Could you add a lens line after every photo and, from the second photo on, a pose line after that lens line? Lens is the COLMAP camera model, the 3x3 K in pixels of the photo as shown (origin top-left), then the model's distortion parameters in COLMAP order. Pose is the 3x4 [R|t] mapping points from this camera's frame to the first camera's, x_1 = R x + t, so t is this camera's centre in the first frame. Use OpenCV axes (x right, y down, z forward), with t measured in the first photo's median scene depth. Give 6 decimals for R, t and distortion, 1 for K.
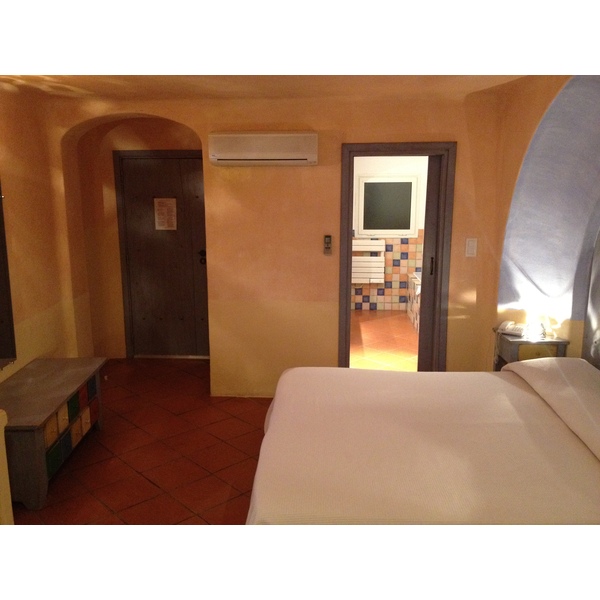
lens RADIAL K [[569.6, 0, 300.0], [0, 569.6, 300.0], [0, 0, 1]] dist [0.108051, -0.173931]
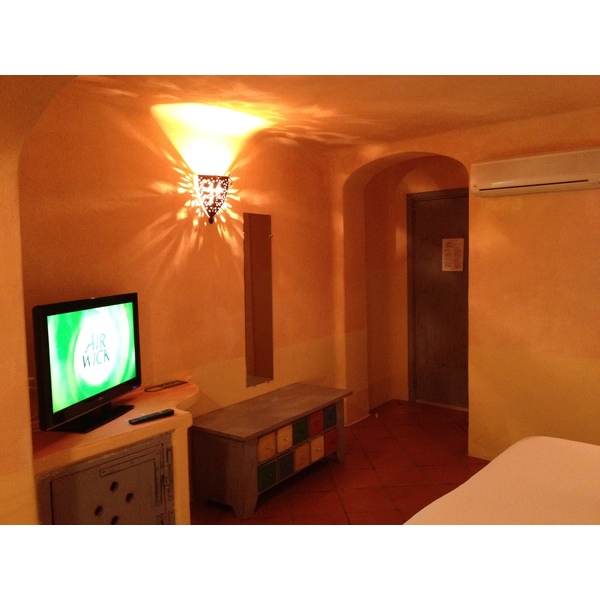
lens RADIAL K [[569.6, 0, 300.0], [0, 569.6, 300.0], [0, 0, 1]] dist [0.108051, -0.173931]
pose [[0.791652, 0.039727, -0.609679, 0.182159], [-0.098097, 0.993202, -0.062659, 0.011838], [0.603045, 0.109412, 0.790168, 0.122617]]
